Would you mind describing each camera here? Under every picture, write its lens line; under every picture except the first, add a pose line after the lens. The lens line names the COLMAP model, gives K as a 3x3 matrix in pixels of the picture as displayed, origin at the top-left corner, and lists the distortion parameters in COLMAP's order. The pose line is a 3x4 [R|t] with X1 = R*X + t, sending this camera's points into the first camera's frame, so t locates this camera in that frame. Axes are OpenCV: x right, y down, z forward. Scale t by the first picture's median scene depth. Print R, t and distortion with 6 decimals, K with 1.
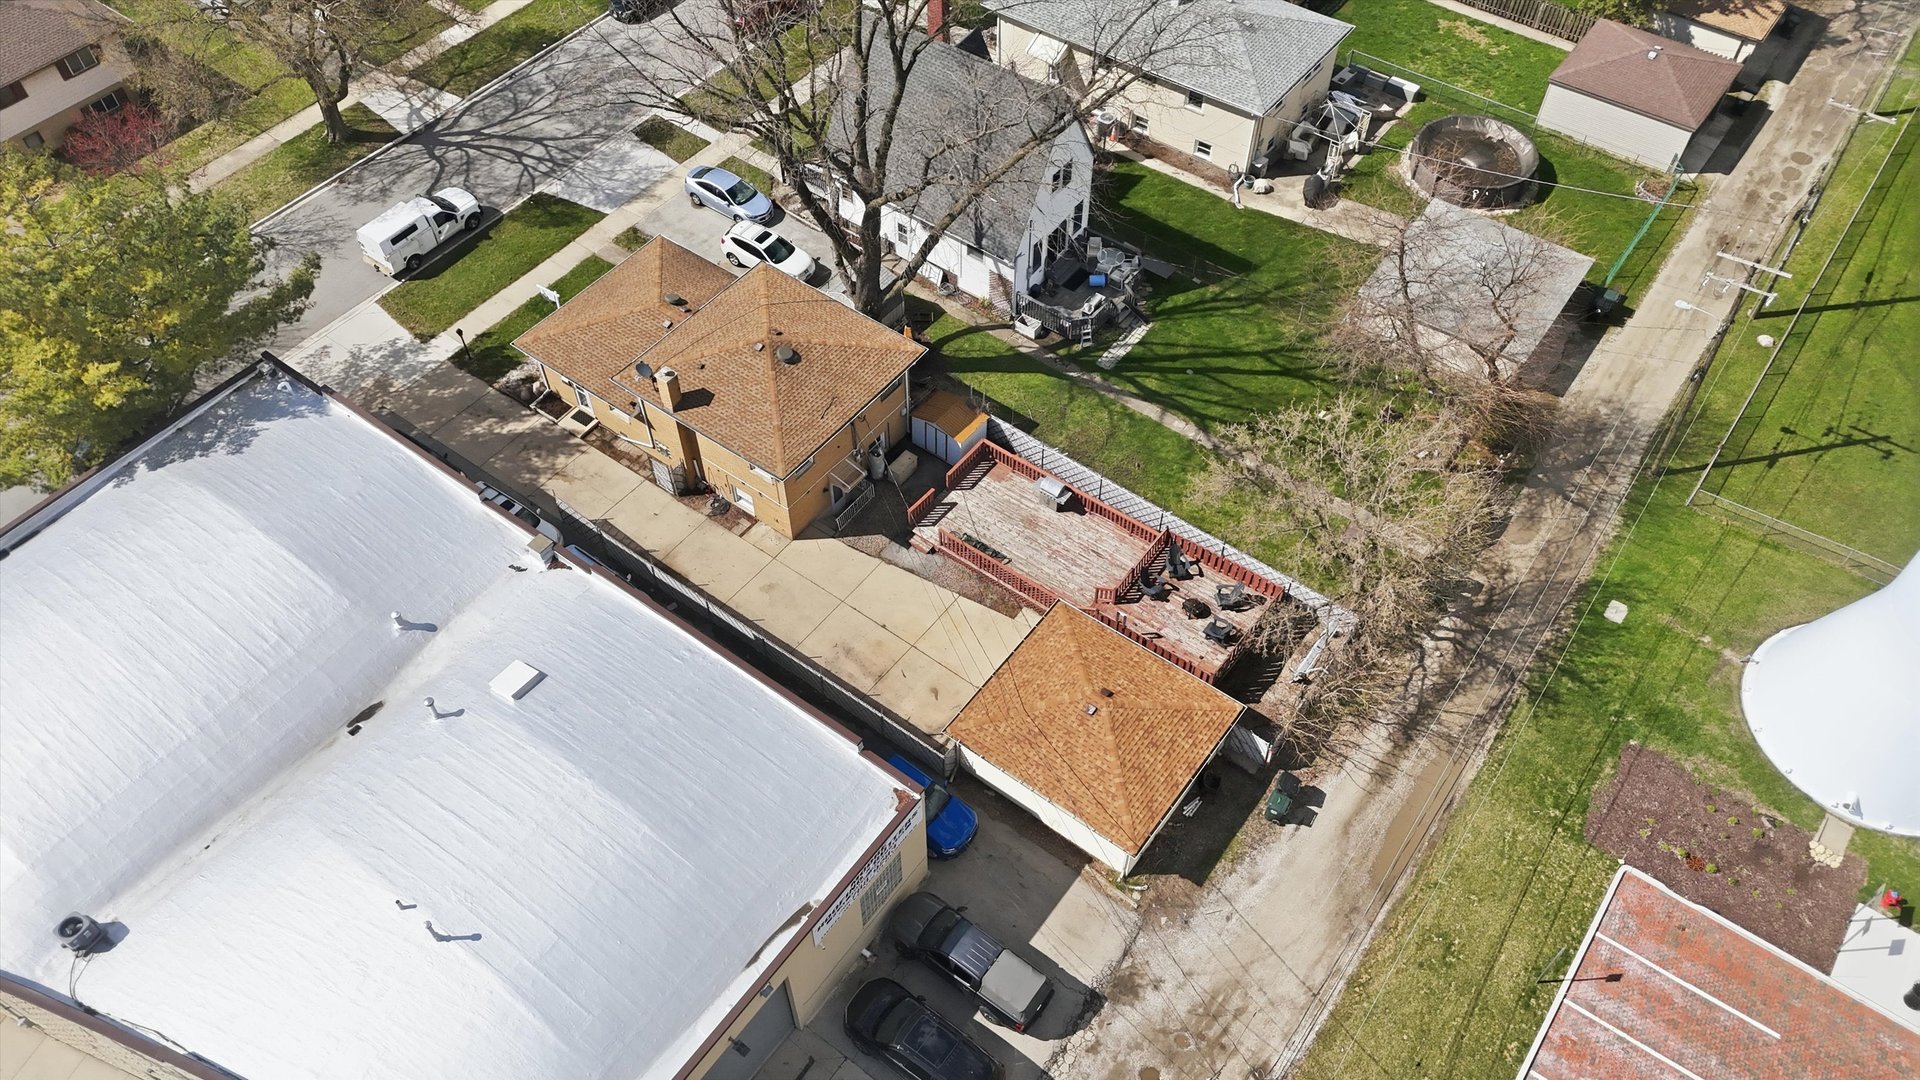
lens RADIAL K [[1417.4, 0, 960.0], [0, 1417.4, 540.0], [0, 0, 1]] dist [0.036532, -0.002658]
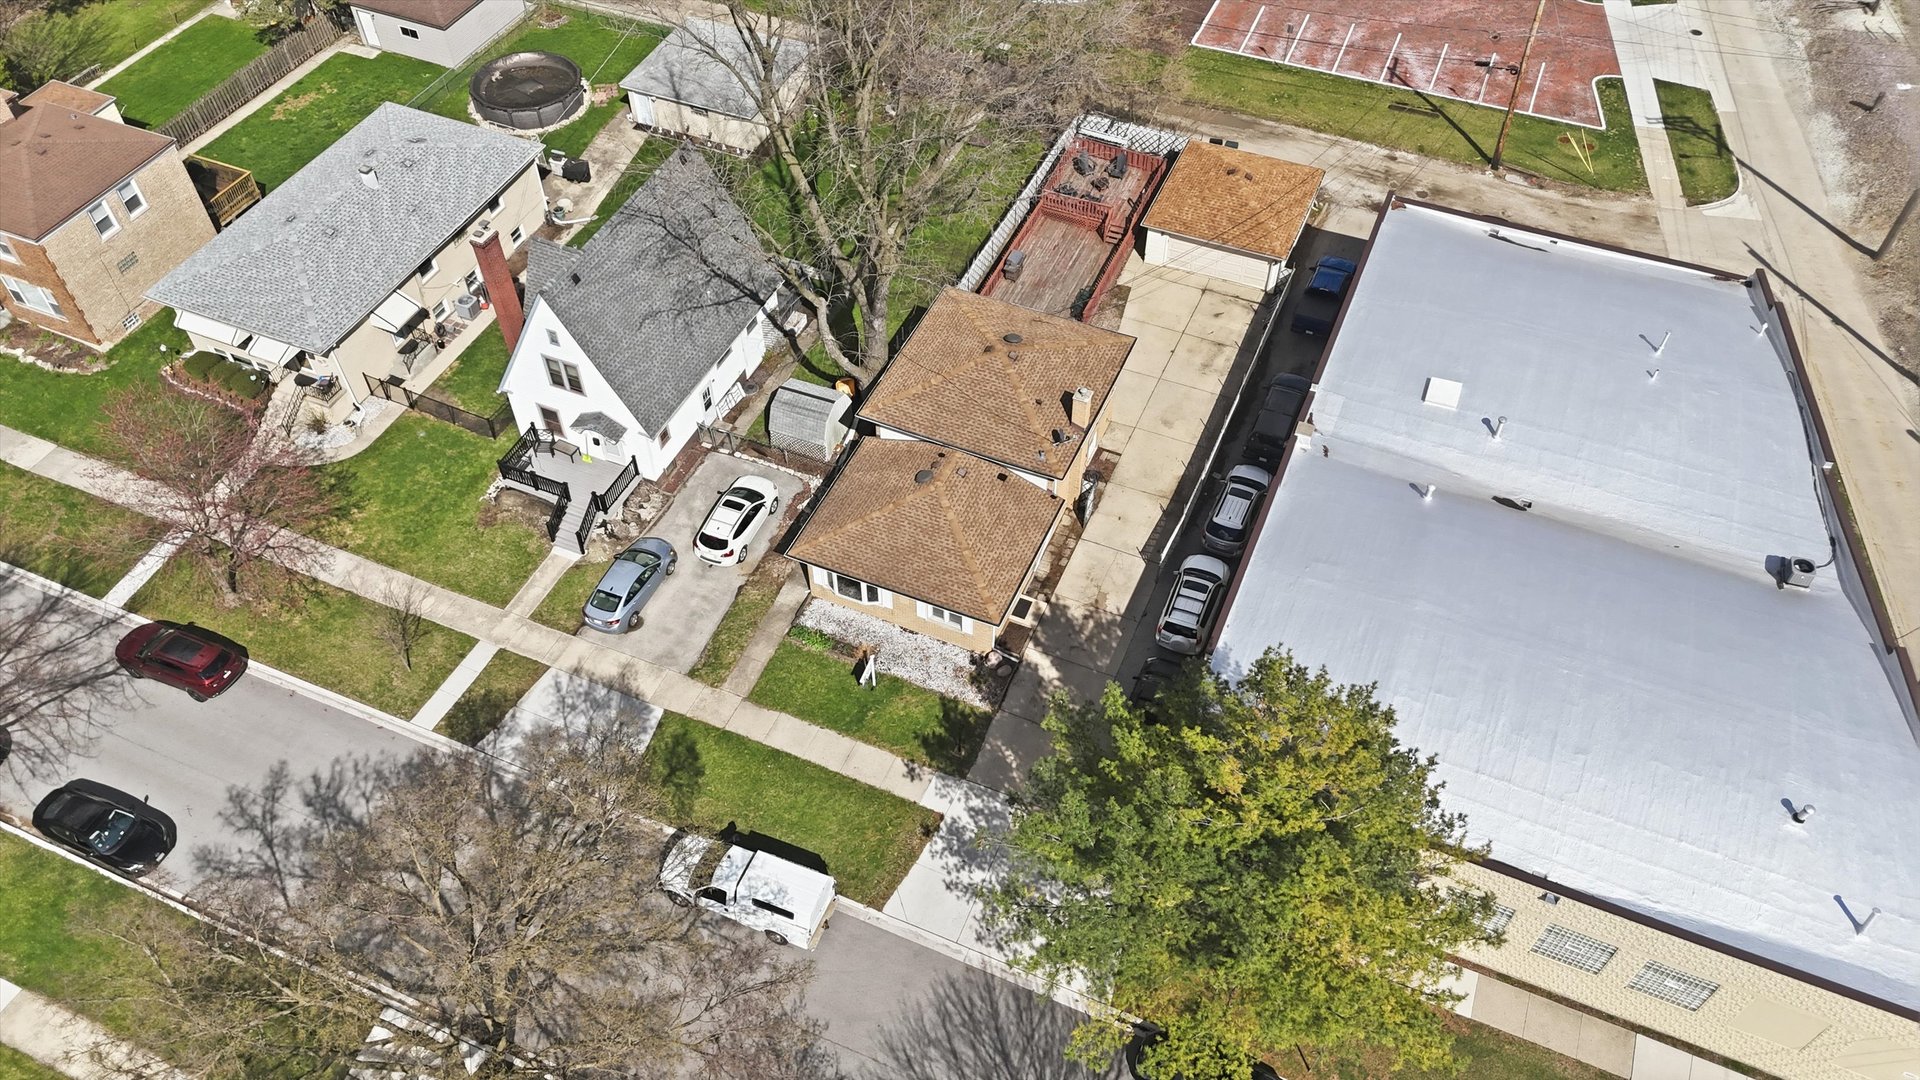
lens RADIAL K [[1417.4, 0, 960.0], [0, 1417.4, 540.0], [0, 0, 1]] dist [0.036532, -0.002658]
pose [[-0.233141, -0.732714, 0.639355, -0.698000], [0.759402, 0.273495, 0.590347, -0.577690], [-0.607416, 0.623162, 0.492661, 0.469059]]
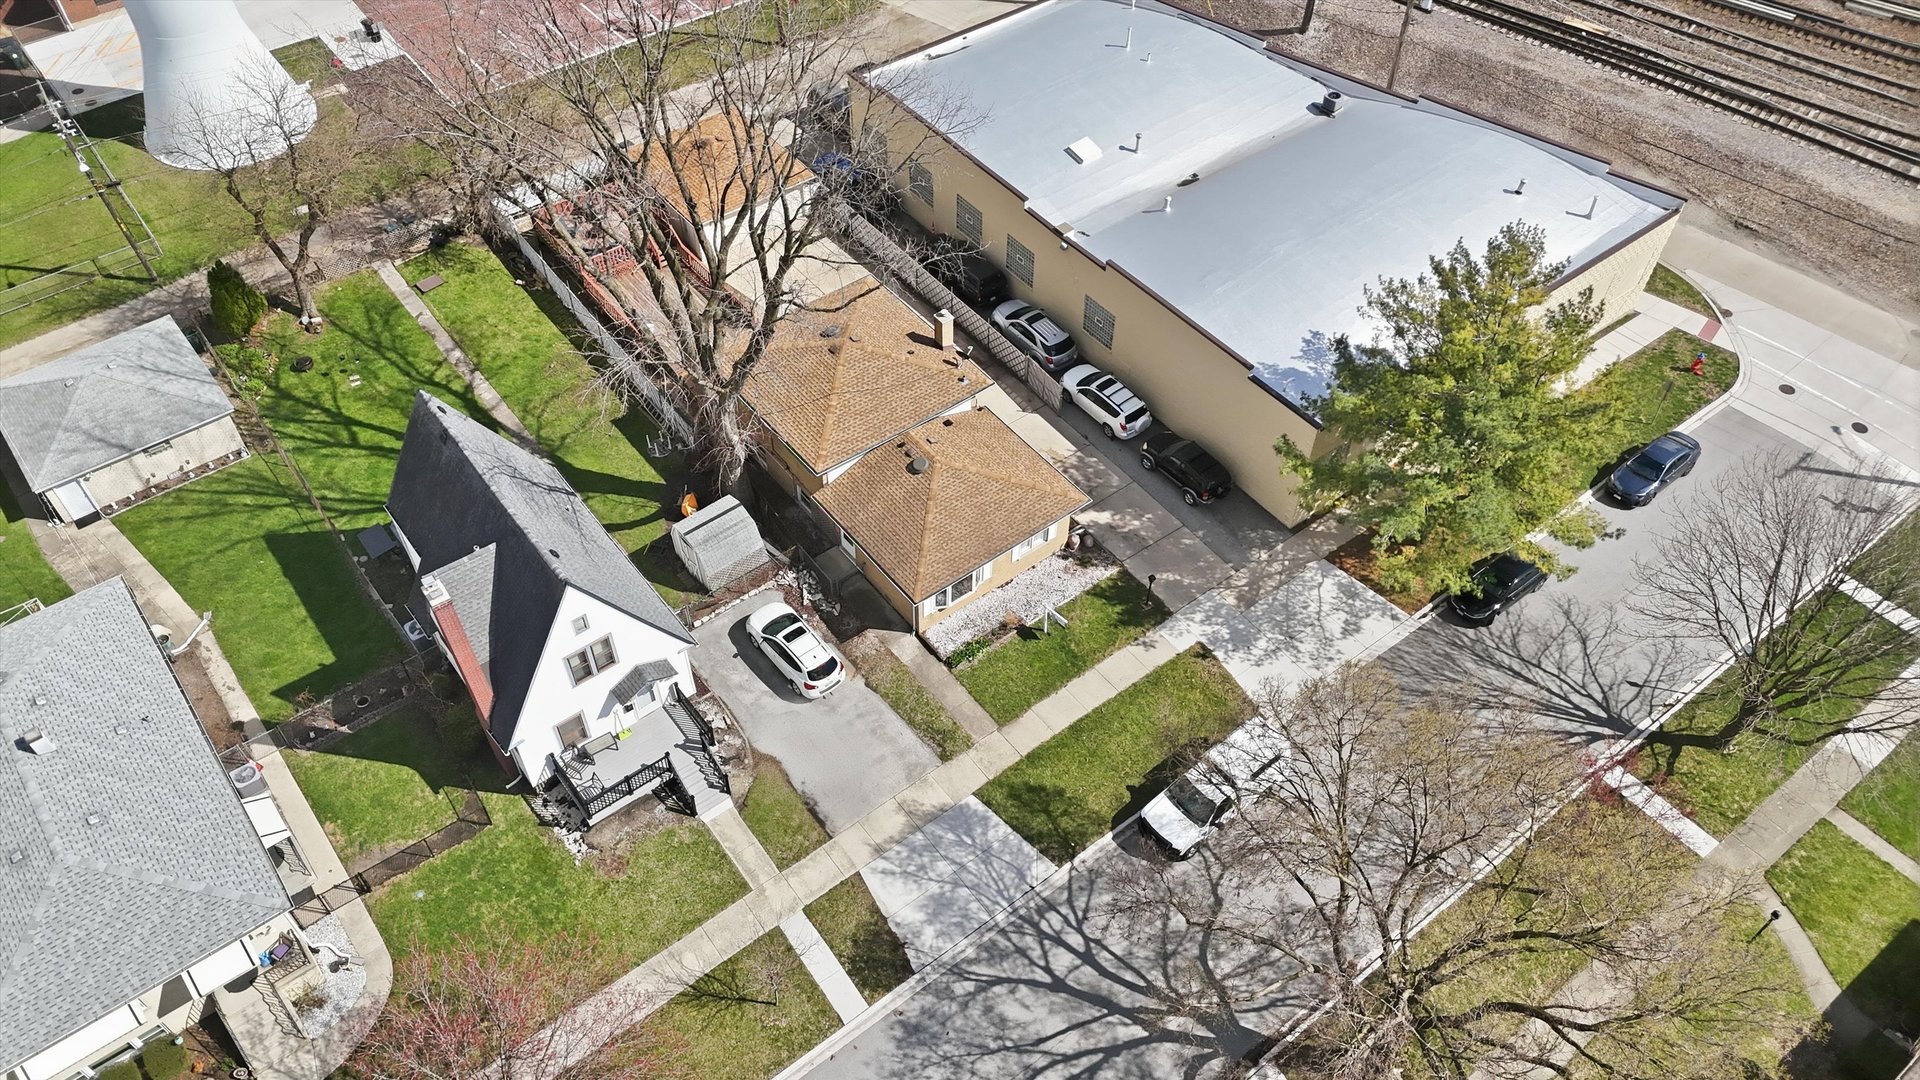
lens RADIAL K [[1417.4, 0, 960.0], [0, 1417.4, 540.0], [0, 0, 1]] dist [0.036532, -0.002658]
pose [[-0.963650, -0.205023, 0.171302, -0.336706], [0.204191, -0.151696, 0.967106, -0.912202], [-0.172293, 0.966930, 0.188046, 0.730392]]
